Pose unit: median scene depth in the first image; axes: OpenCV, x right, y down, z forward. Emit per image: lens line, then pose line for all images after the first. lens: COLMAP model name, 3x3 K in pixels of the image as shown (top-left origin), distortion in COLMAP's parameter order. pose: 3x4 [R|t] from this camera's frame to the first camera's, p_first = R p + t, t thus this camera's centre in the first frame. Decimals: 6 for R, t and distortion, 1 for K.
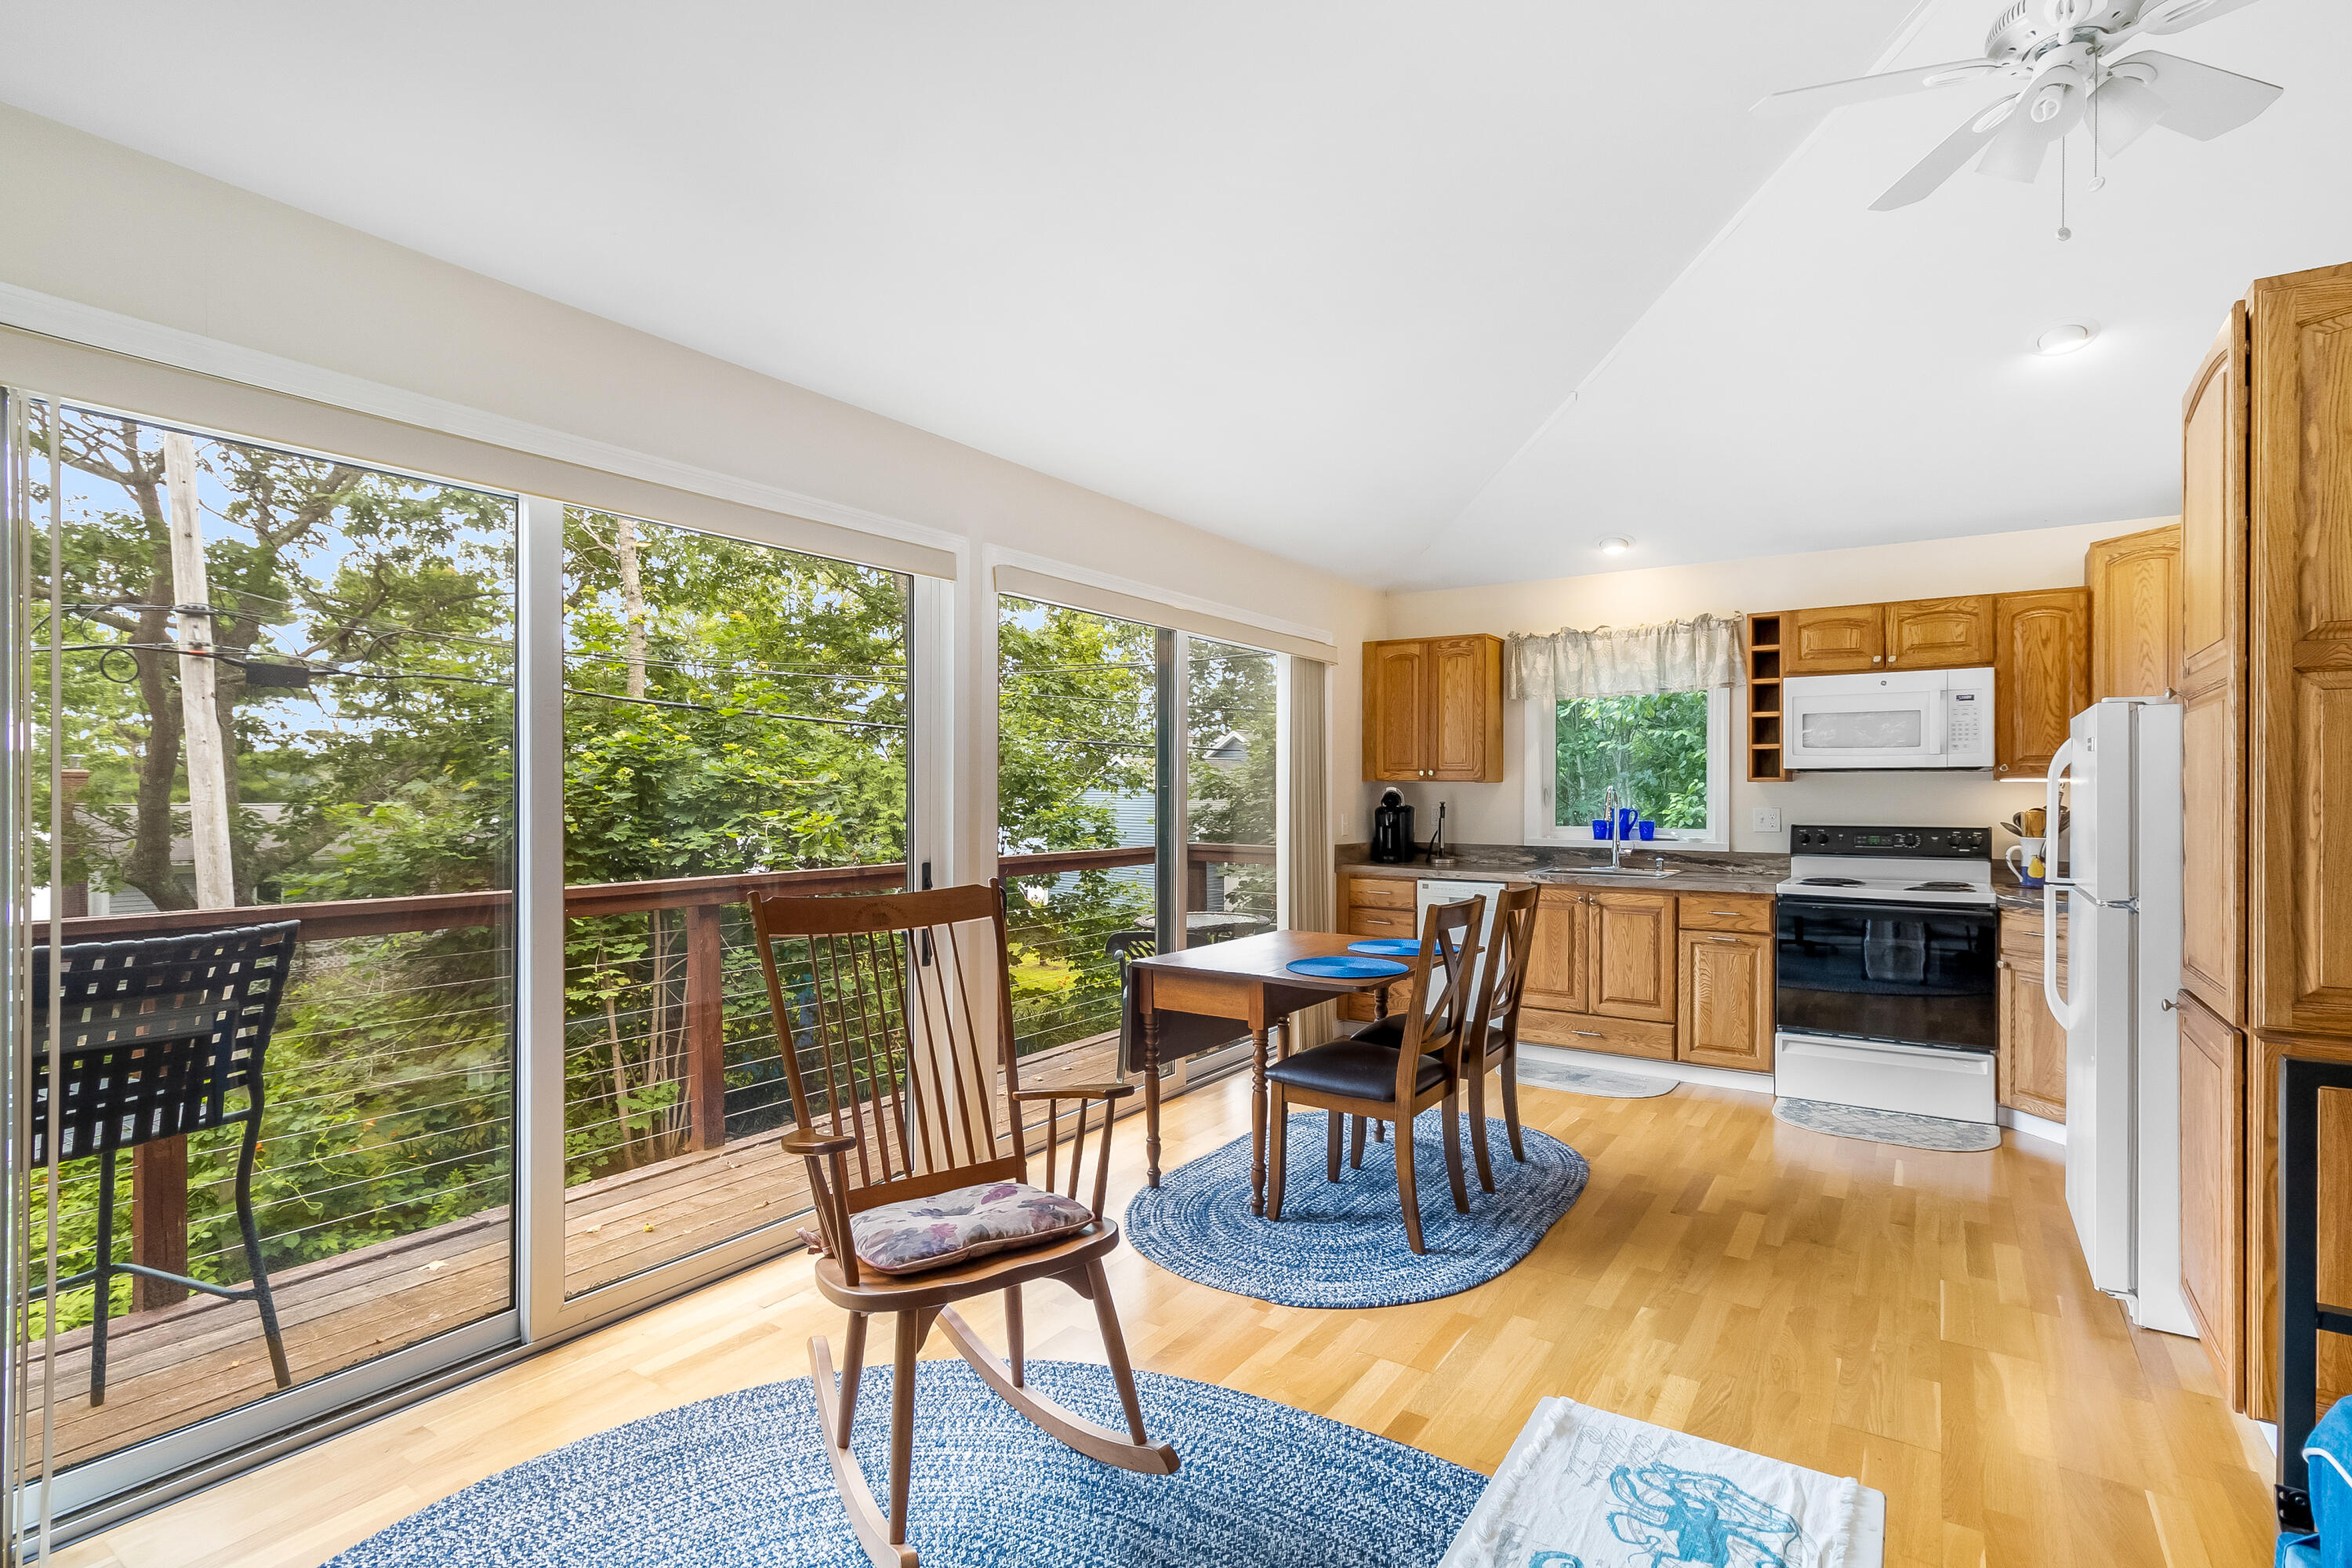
lens RADIAL K [[1117.9, 0, 1191.0], [0, 1117.9, 787.6], [0, 0, 1]] dist [0.000327, 0.000435]
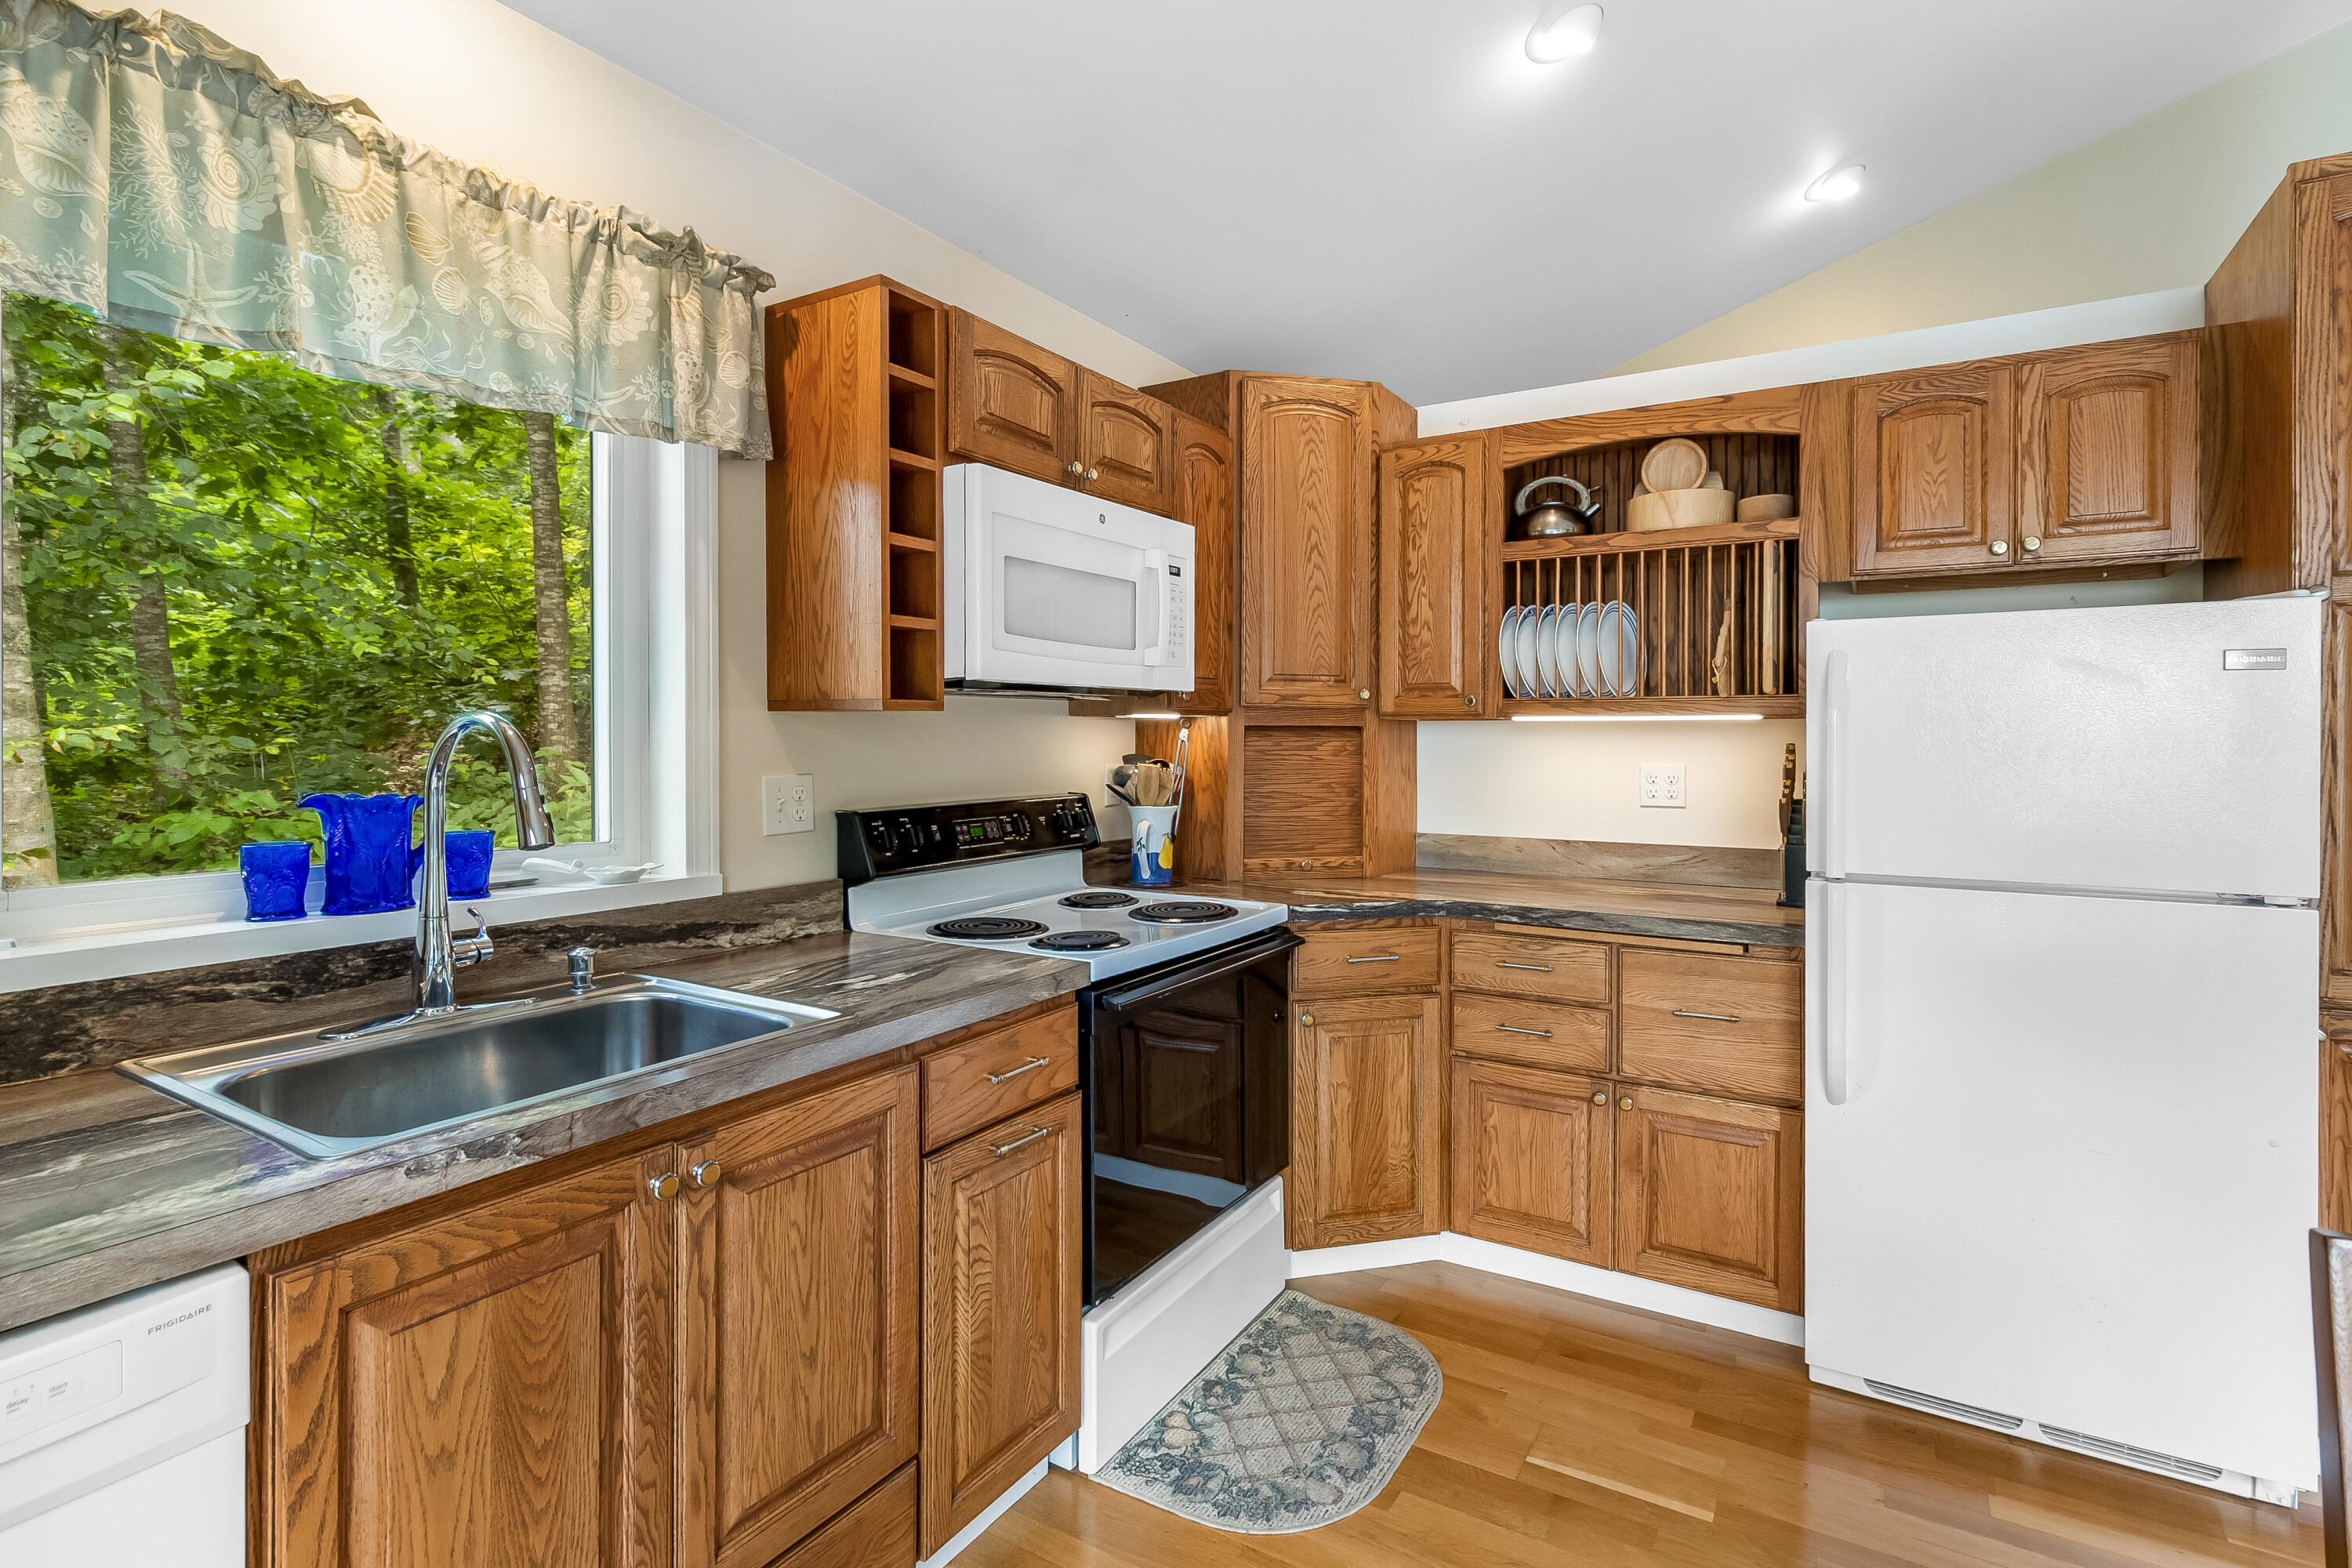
lens RADIAL K [[1117.9, 0, 1195.8], [0, 1117.9, 742.6], [0, 0, 1]] dist [0.000327, 0.000435]
pose [[-0.050501, -0.007804, 0.998694, 0.100393], [-0.001306, 0.999969, 0.007748, 0.002789], [-0.998723, -0.000913, -0.050510, 0.863461]]
